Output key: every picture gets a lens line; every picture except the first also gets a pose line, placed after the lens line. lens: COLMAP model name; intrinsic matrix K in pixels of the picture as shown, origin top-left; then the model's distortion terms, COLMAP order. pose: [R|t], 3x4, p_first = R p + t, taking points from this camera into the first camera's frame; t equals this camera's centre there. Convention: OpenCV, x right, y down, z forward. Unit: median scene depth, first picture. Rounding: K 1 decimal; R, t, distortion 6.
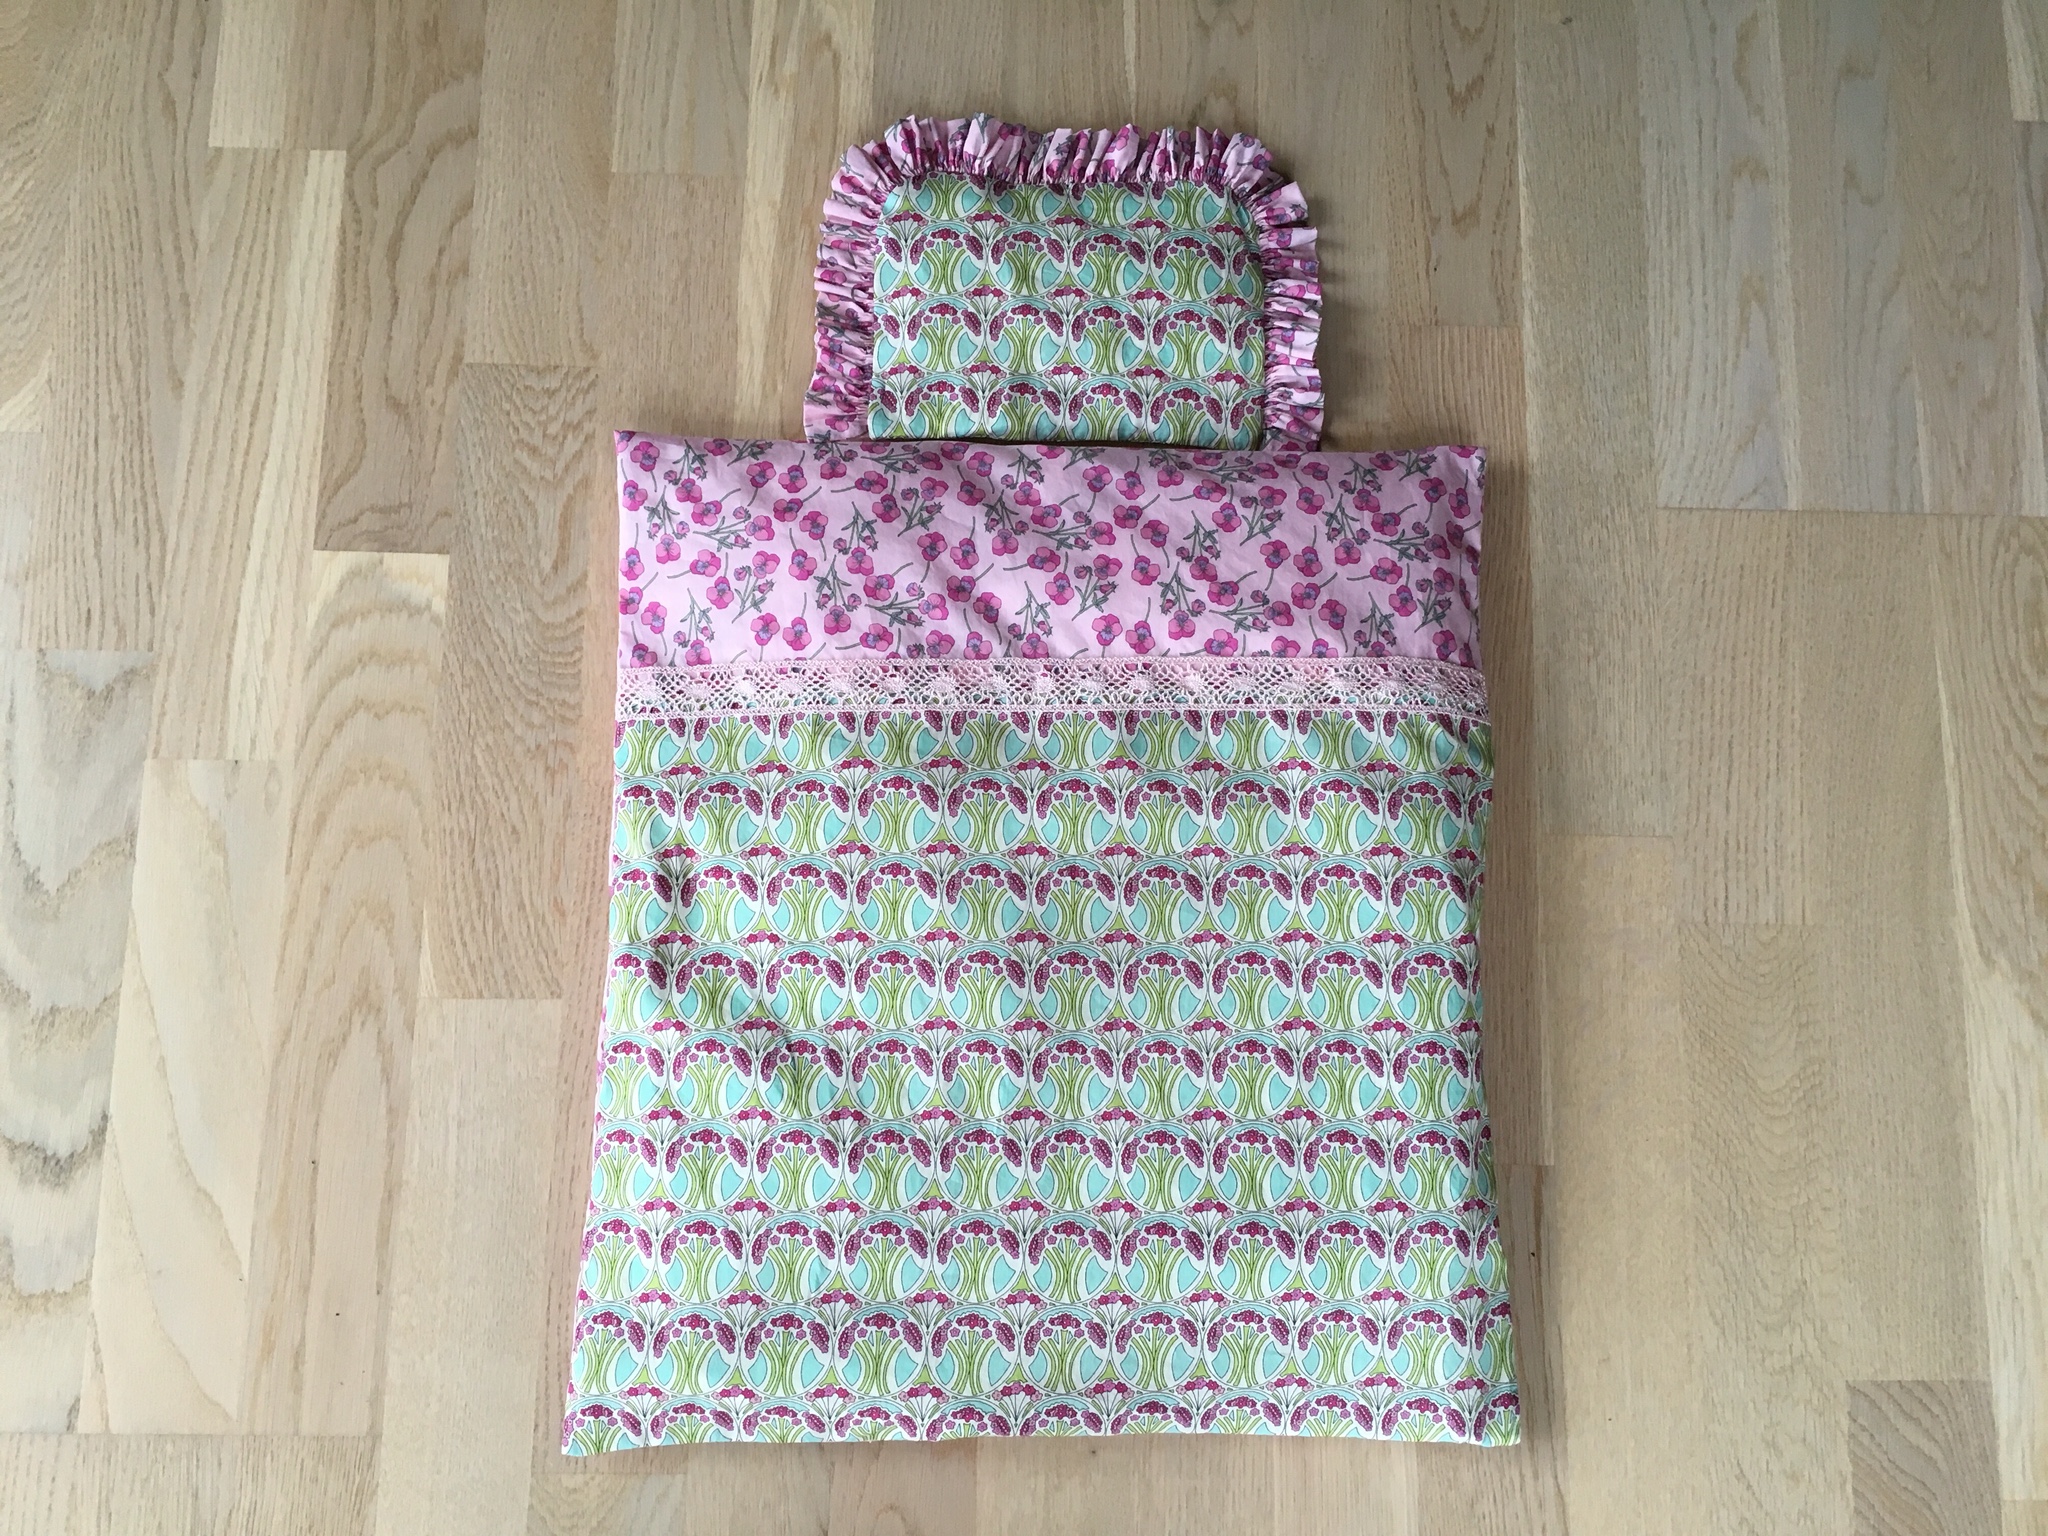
lens RADIAL K [[1751.1, 0, 1011.9], [0, 1751.1, 786.8], [0, 0, 1]] dist [0.064833, -0.114983]
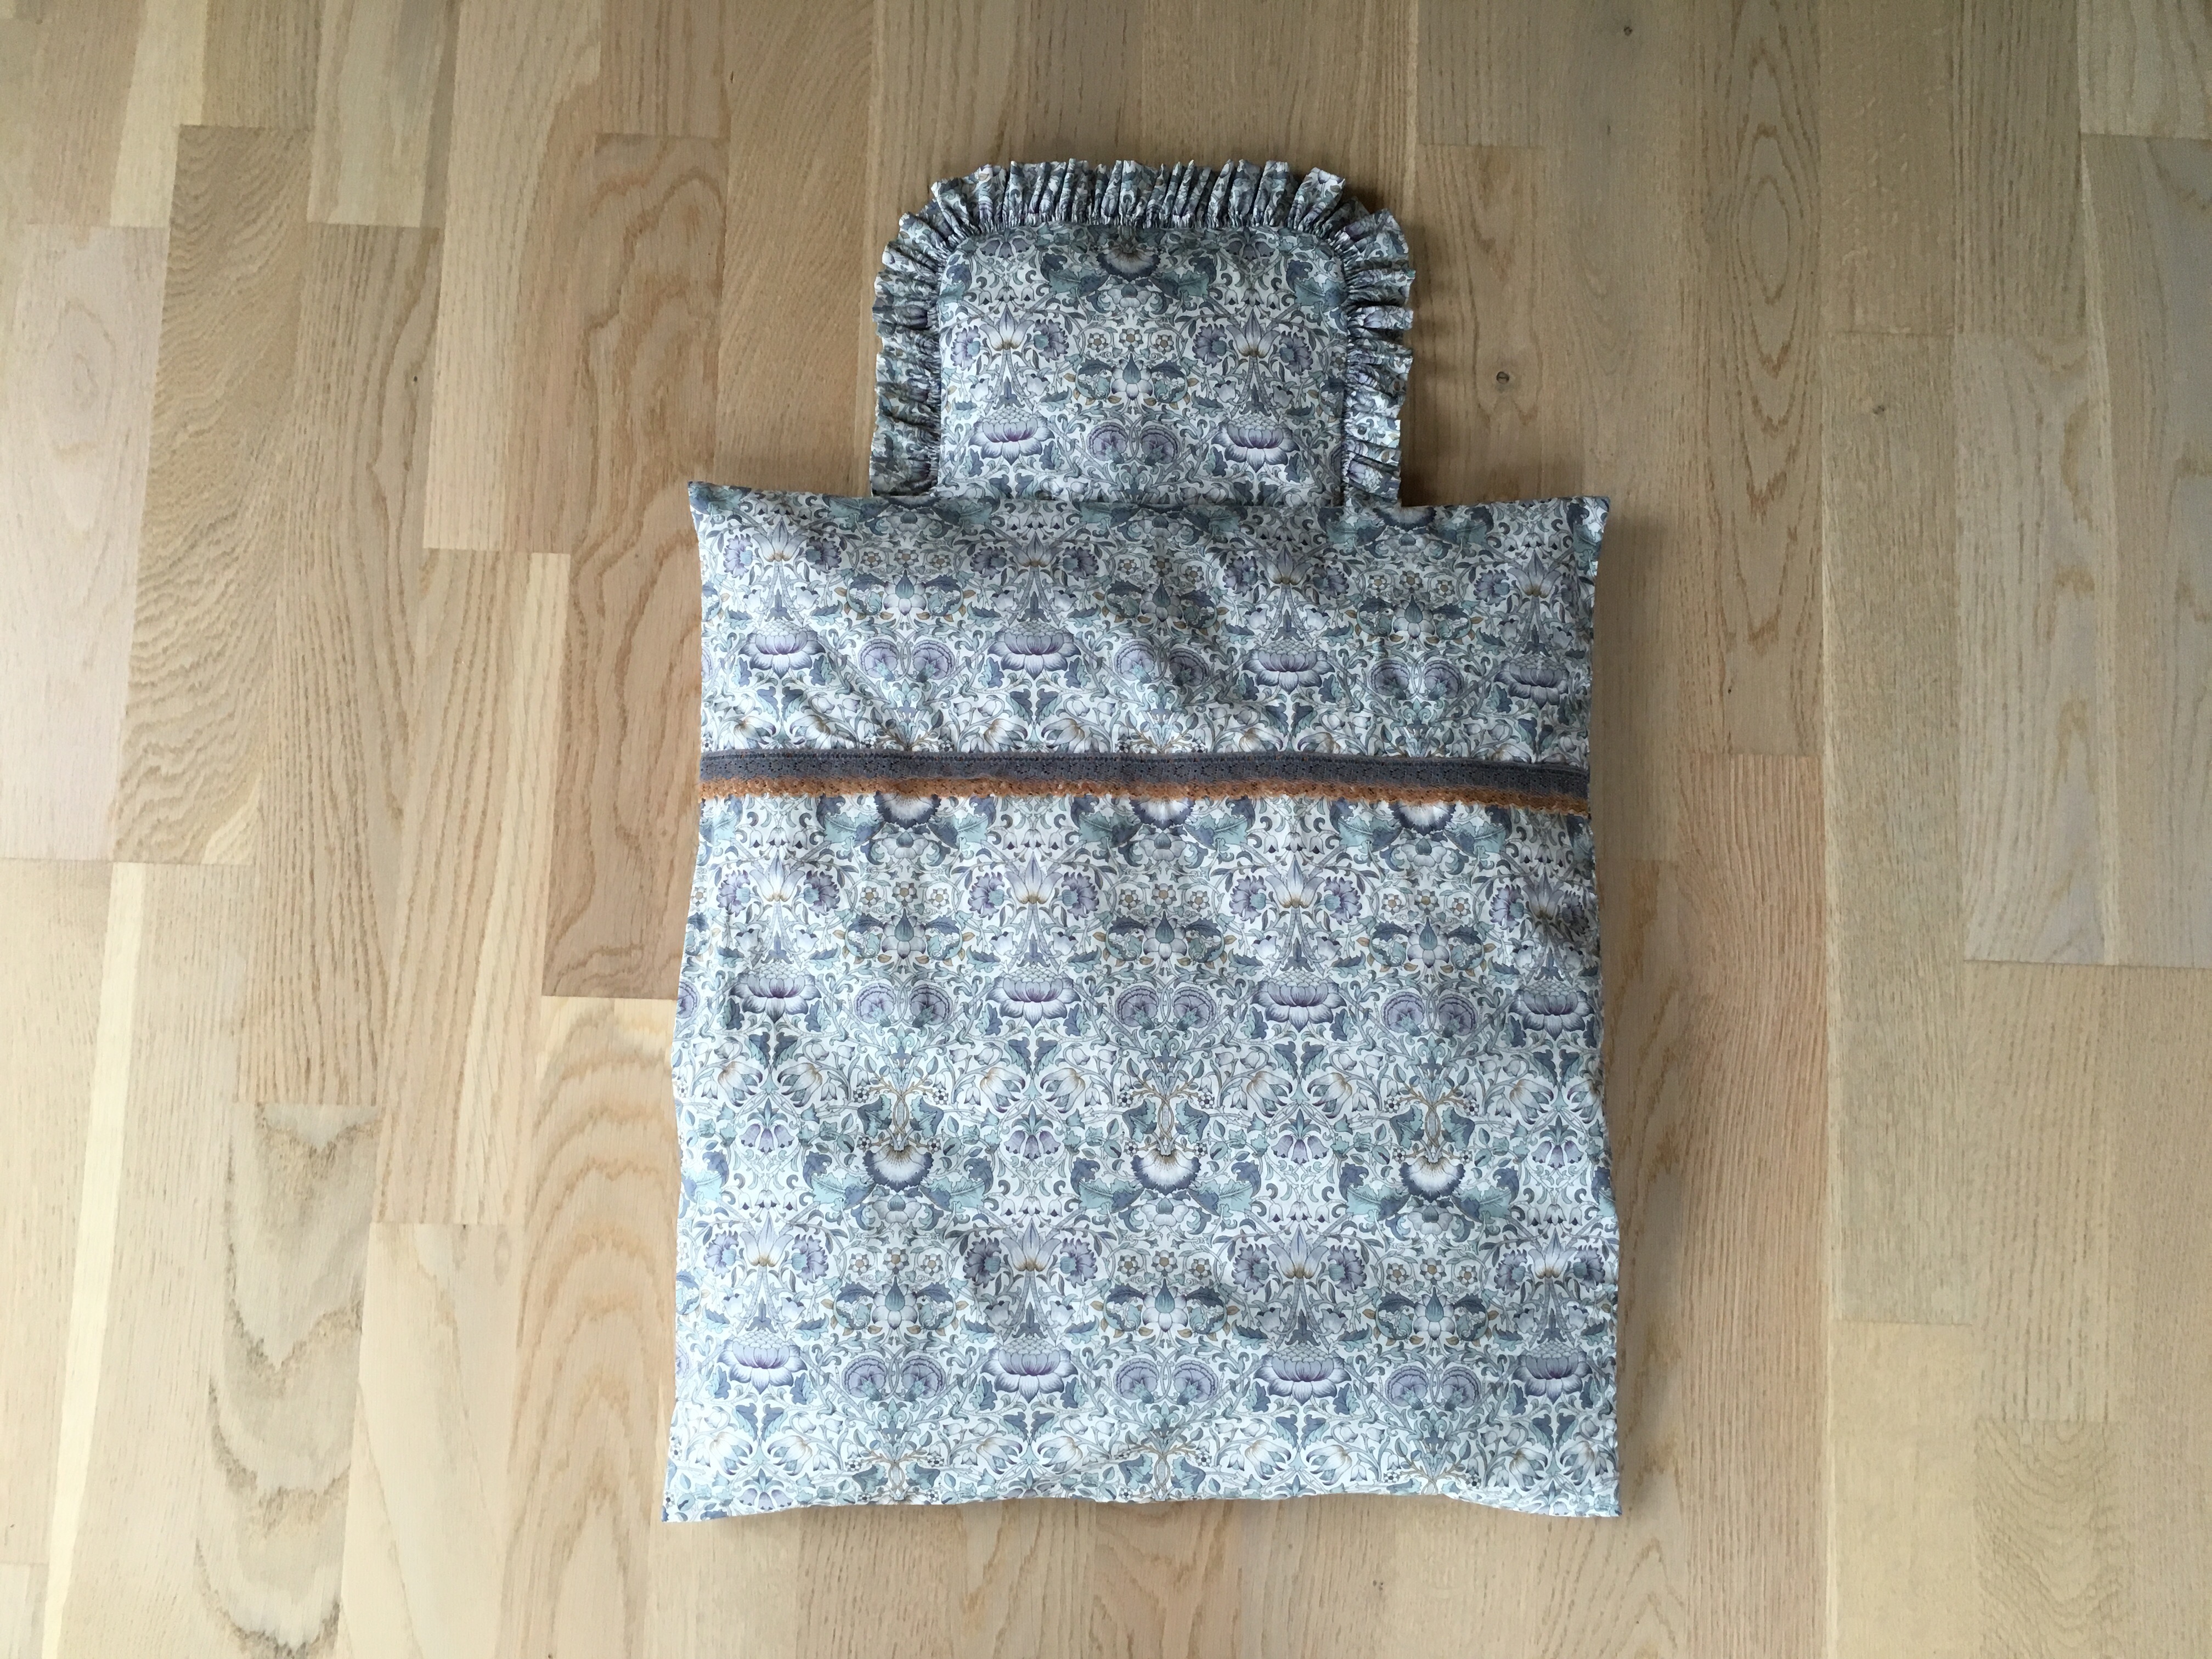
lens RADIAL K [[1891.3, 0, 1092.9], [0, 1891.3, 849.8], [0, 0, 1]] dist [0.064833, -0.114983]
pose [[0.999747, 0.015947, -0.015844, -0.081810], [-0.015068, 0.998423, 0.054076, -0.267919], [0.016682, -0.053824, 0.998411, -0.014450]]
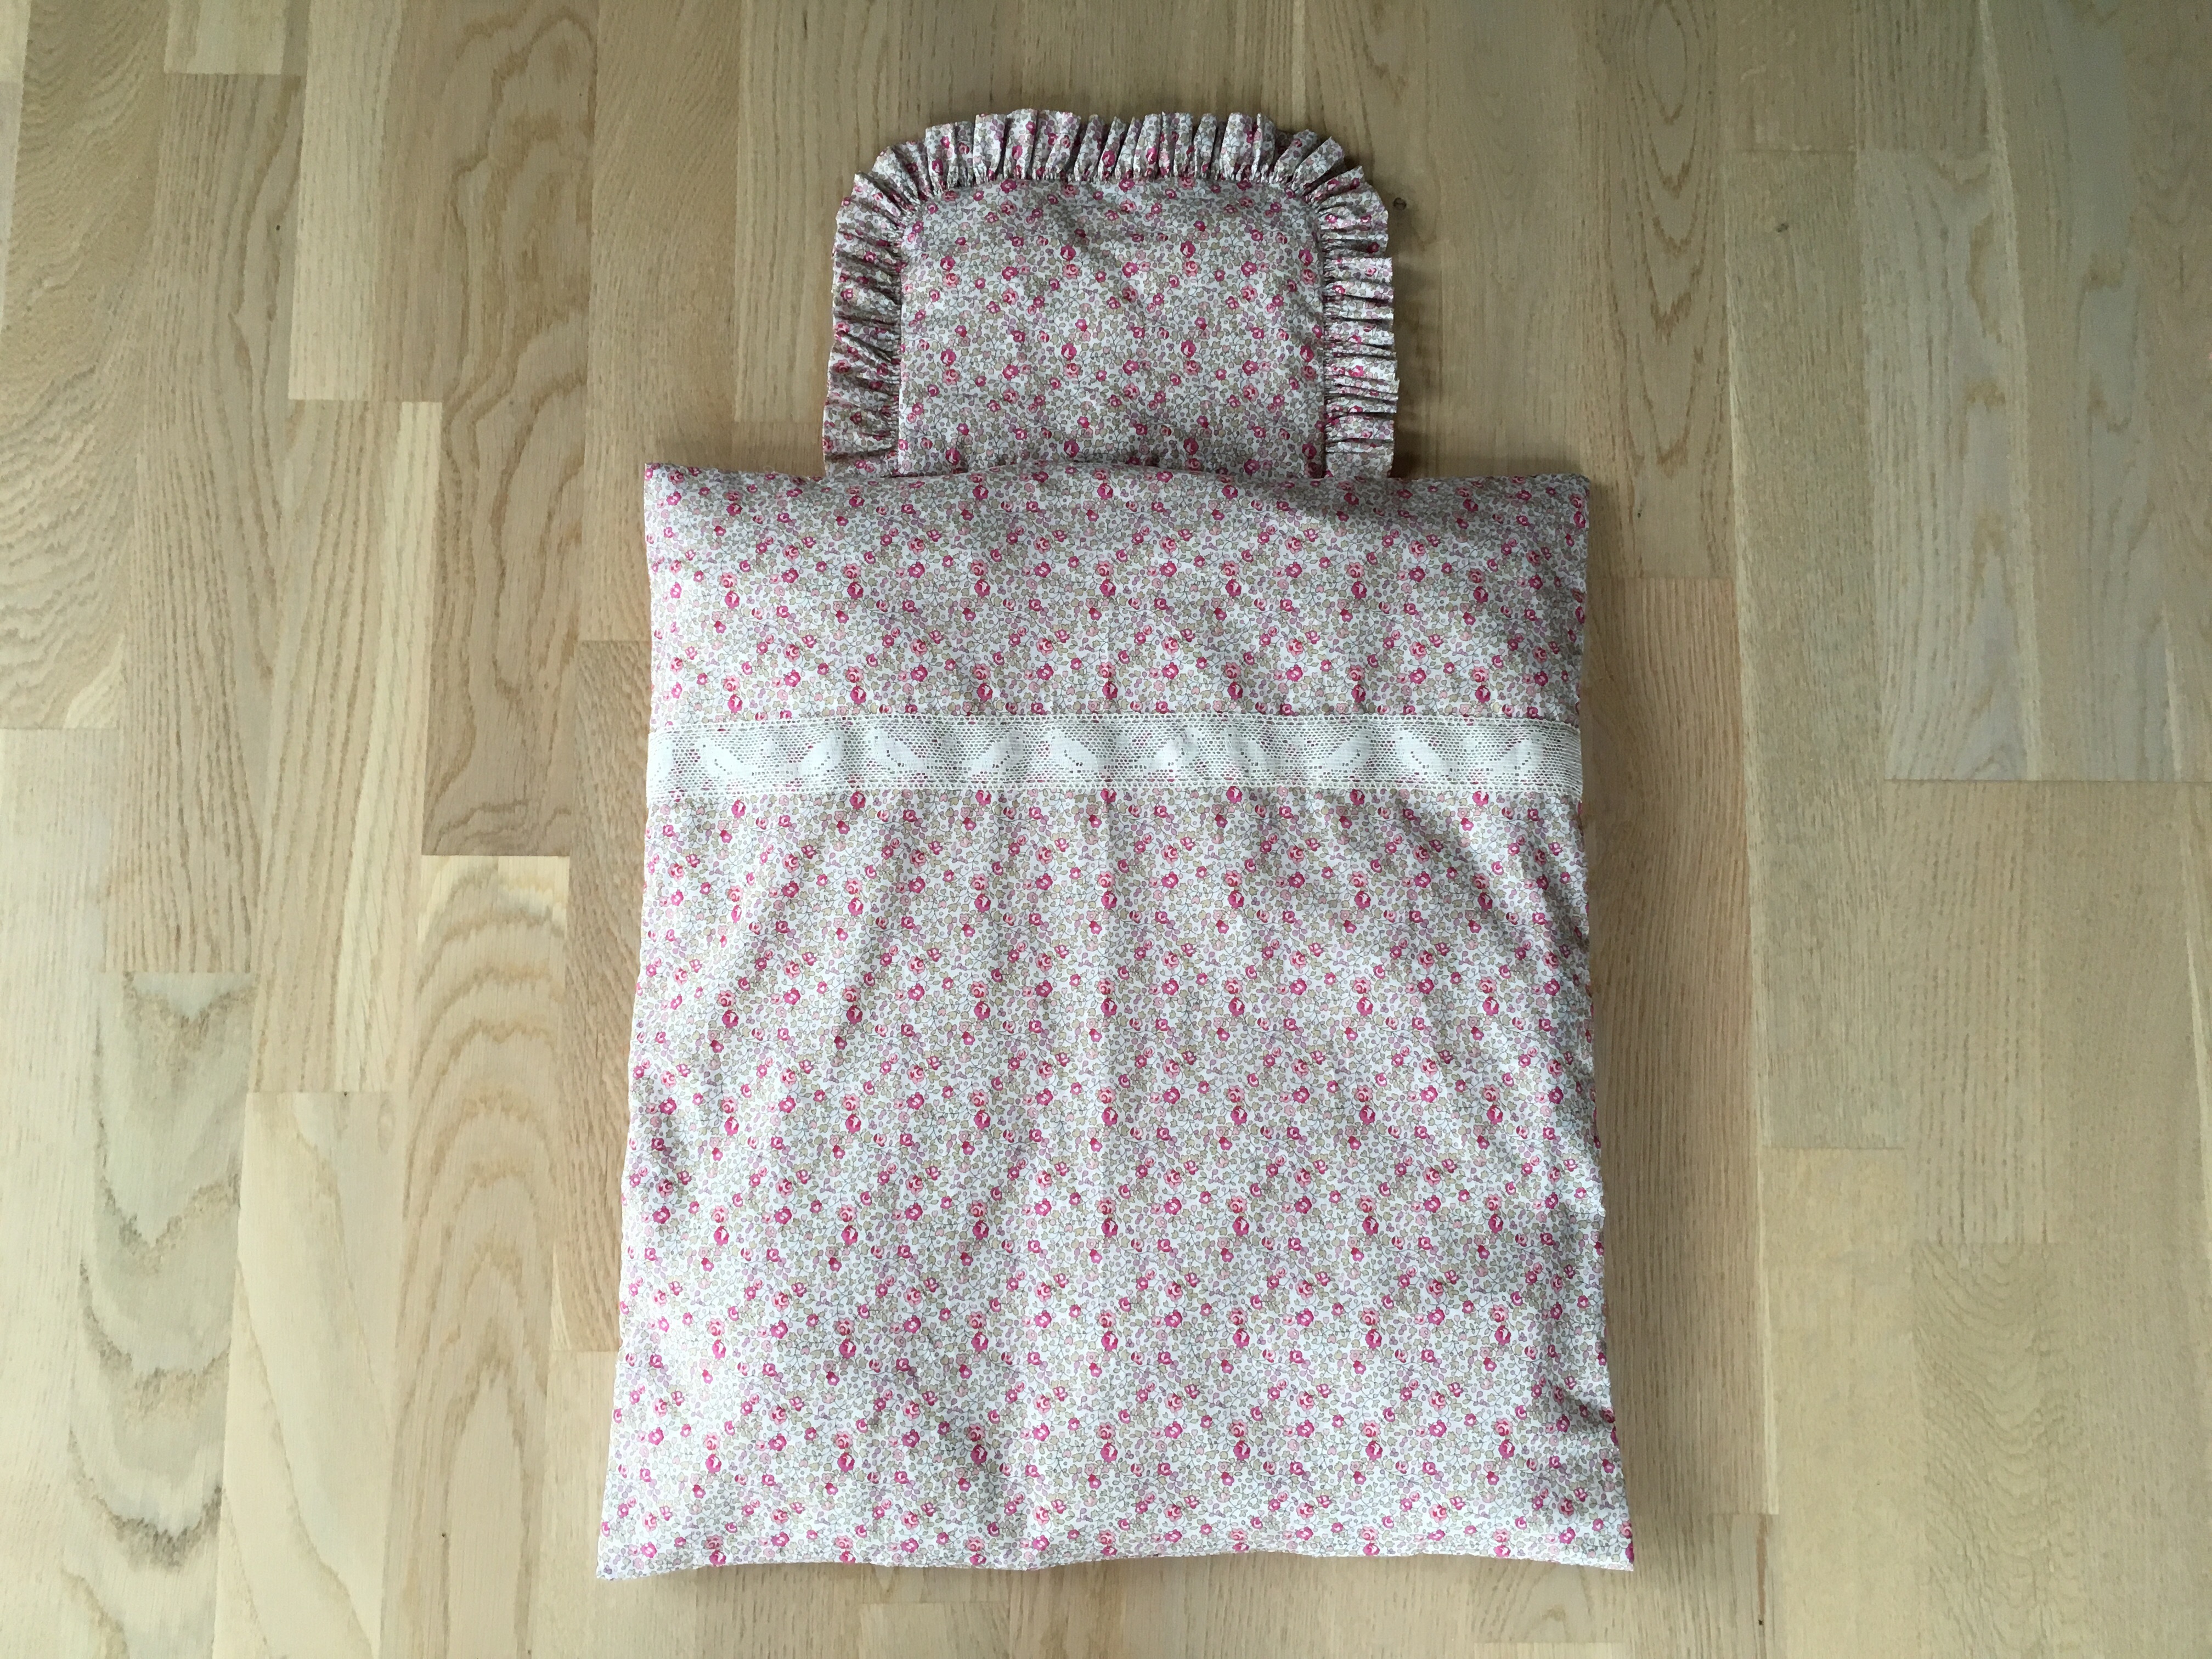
lens RADIAL K [[1891.3, 0, 1092.9], [0, 1891.3, 849.8], [0, 0, 1]] dist [0.064833, -0.114983]
pose [[0.999918, -0.012642, 0.002196, -0.048253], [0.012538, 0.999025, 0.042341, -0.171295], [-0.002729, -0.042310, 0.999101, 0.011385]]
